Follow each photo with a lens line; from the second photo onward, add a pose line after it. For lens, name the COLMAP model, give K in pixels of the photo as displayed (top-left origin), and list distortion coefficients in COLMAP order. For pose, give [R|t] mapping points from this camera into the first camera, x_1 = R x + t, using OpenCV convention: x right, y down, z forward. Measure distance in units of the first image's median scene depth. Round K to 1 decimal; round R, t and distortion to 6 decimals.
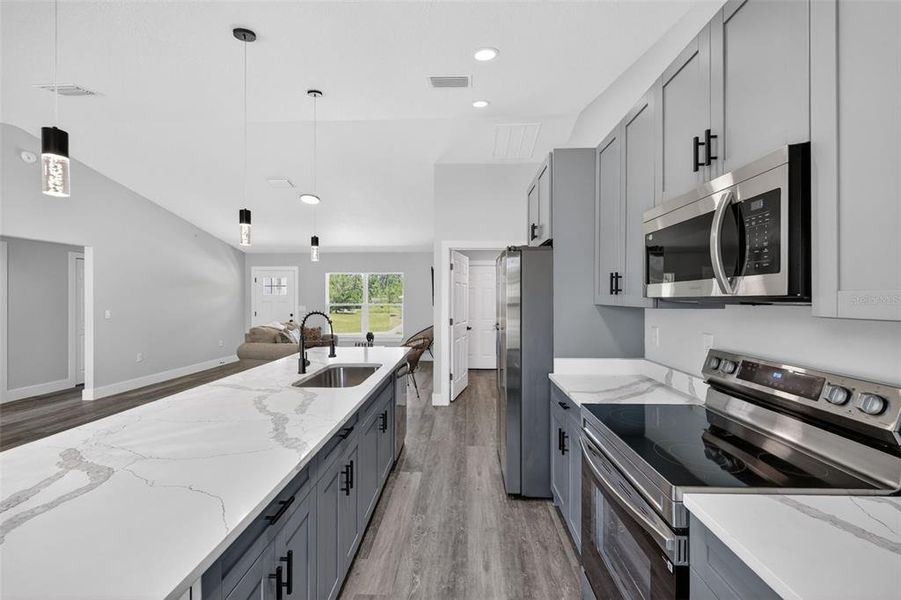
lens RADIAL K [[365.3, 0, 449.4], [0, 365.3, 296.5], [0, 0, 1]] dist [0.001281, 0.000360]
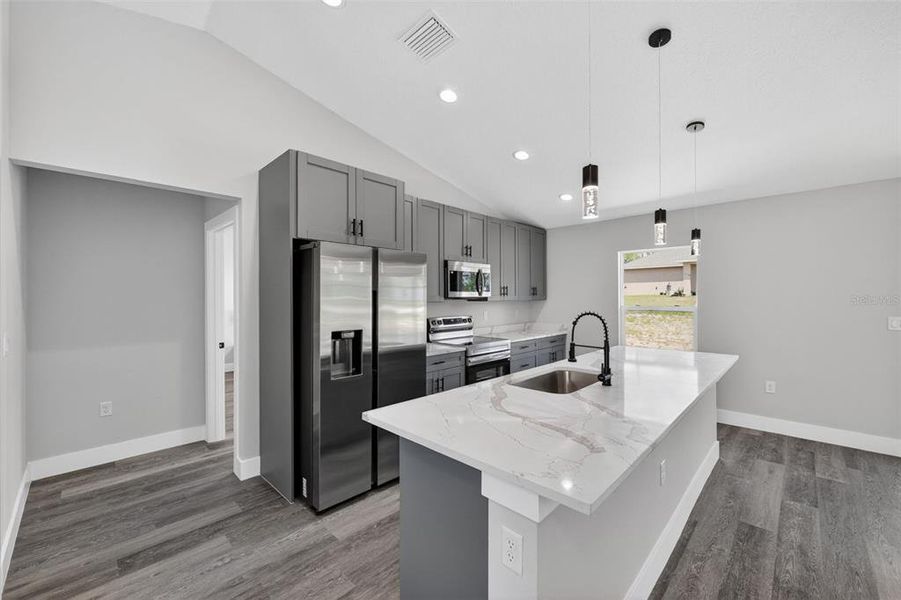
lens RADIAL K [[365.3, 0, 449.4], [0, 365.3, 296.5], [0, 0, 1]] dist [0.001281, 0.000360]
pose [[-0.748309, 0.005467, 0.663328, -0.600668], [0.001831, 0.999979, -0.006176, 0.008312], [-0.663348, -0.003407, -0.748303, 1.628615]]
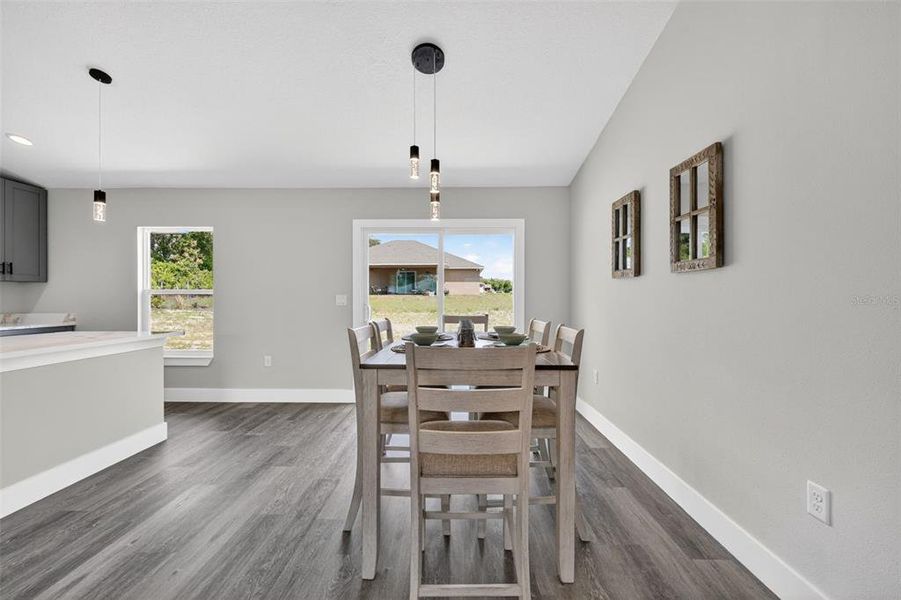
lens RADIAL K [[362.6, 0, 449.5], [0, 362.6, 297.4], [0, 0, 1]] dist [0.000043, 0.000189]
pose [[-0.999704, 0.000003, -0.024343, -1.282321], [0.000162, 0.999979, -0.006537, 0.085868], [0.024343, -0.006539, -0.999682, 1.328583]]
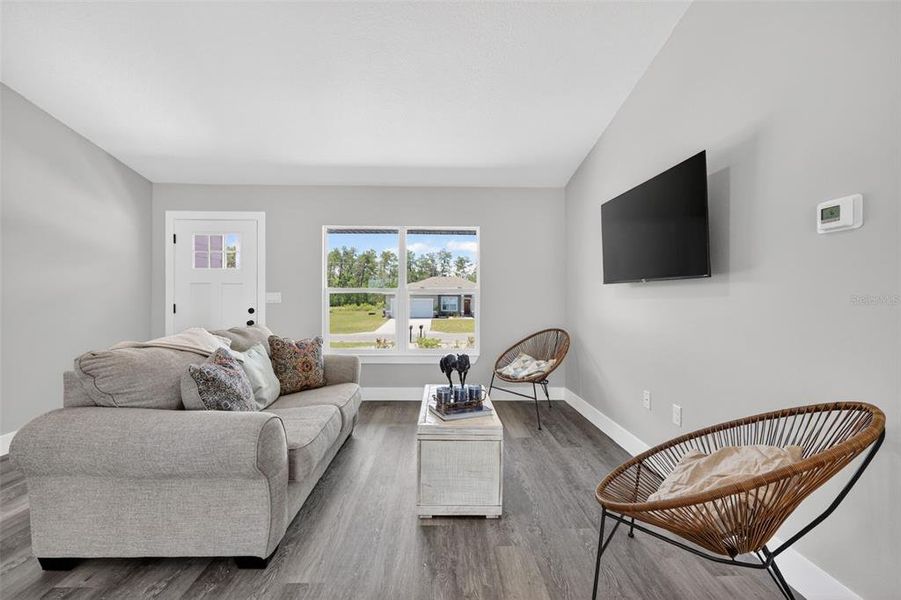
lens RADIAL K [[362.6, 0, 449.5], [0, 362.6, 297.4], [0, 0, 1]] dist [0.000043, 0.000189]
pose [[0.997525, 0.004358, 0.070175, -0.594961], [-0.004787, 0.999971, 0.005955, 0.083785], [-0.070147, -0.006277, 0.997517, 1.469521]]
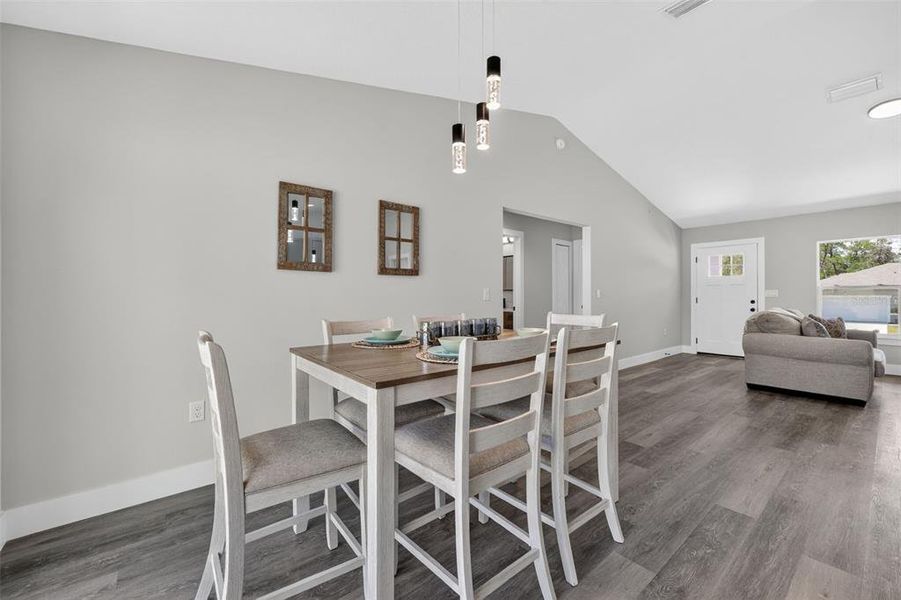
lens RADIAL K [[365.3, 0, 449.4], [0, 365.3, 296.5], [0, 0, 1]] dist [0.001281, 0.000360]
pose [[0.668120, 0.001860, -0.744051, -0.853679], [0.007666, 0.999927, 0.009383, 0.080736], [0.744014, -0.011973, 0.668056, 0.060258]]
